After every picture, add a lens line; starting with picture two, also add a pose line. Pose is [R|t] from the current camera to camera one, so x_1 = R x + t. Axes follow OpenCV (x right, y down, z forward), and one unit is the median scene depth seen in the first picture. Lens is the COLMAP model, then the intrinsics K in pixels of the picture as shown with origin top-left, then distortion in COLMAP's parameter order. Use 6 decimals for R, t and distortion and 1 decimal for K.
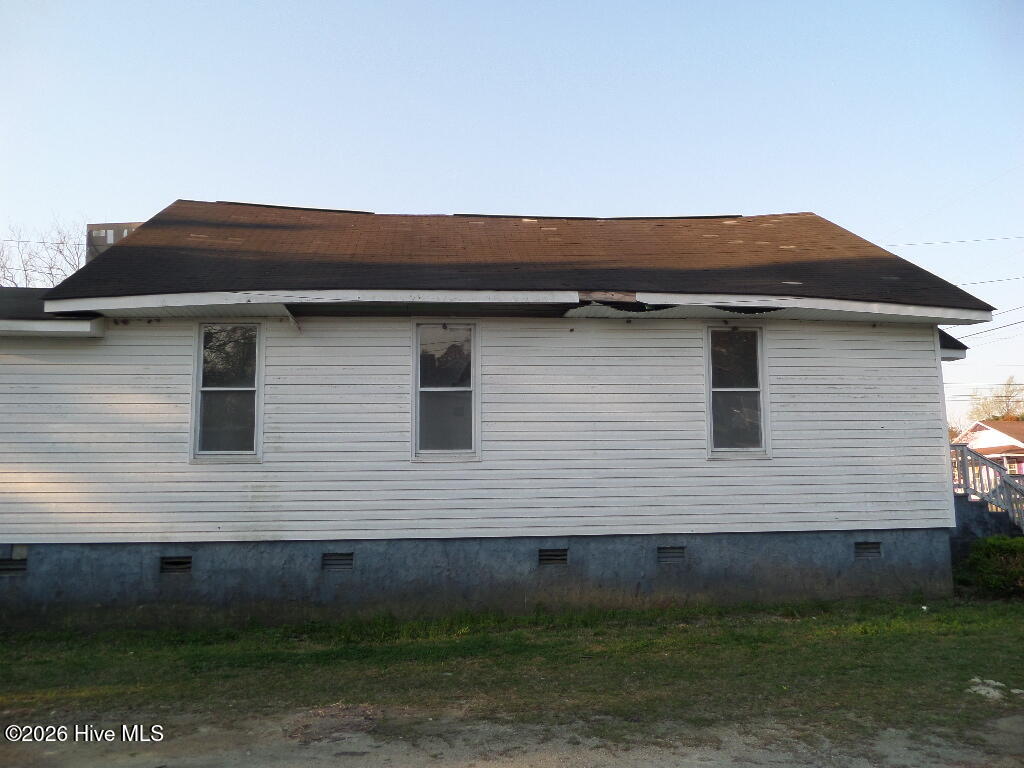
lens RADIAL K [[750.3, 0, 509.0], [0, 750.3, 389.0], [0, 0, 1]] dist [-0.000616, -0.022234]
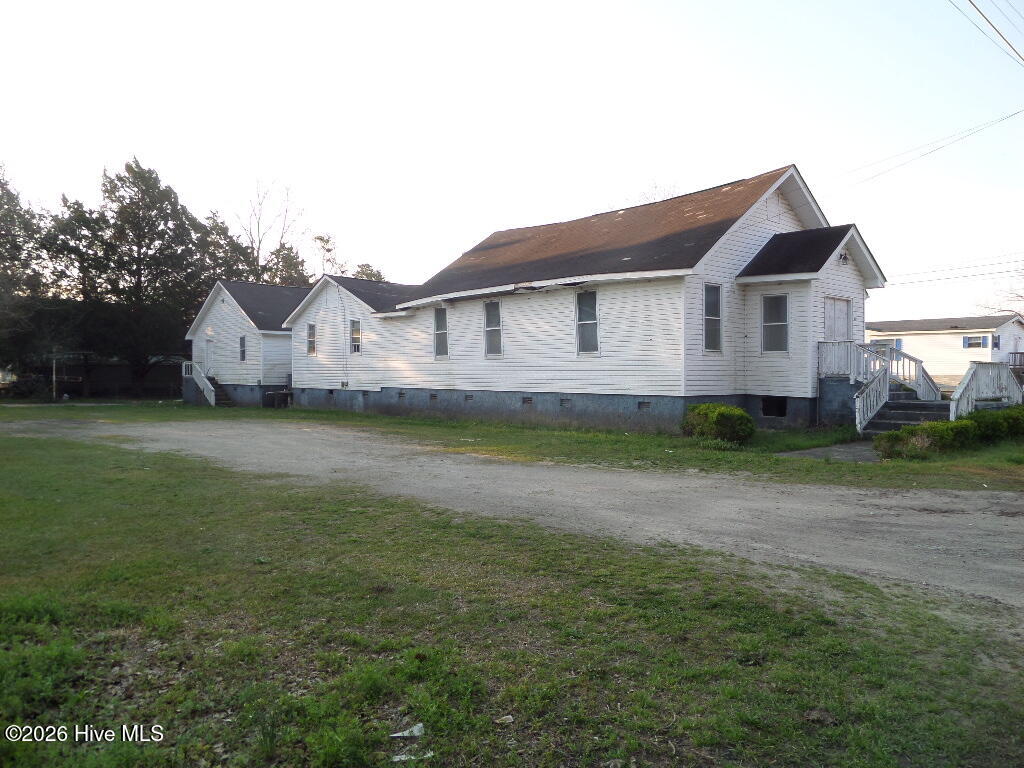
lens RADIAL K [[750.3, 0, 509.0], [0, 750.3, 389.0], [0, 0, 1]] dist [-0.000616, -0.022234]
pose [[0.581491, 0.029330, -0.813024, 1.846335], [0.075060, 0.993153, 0.089513, -0.017854], [0.810083, -0.113077, 0.575309, -0.340439]]
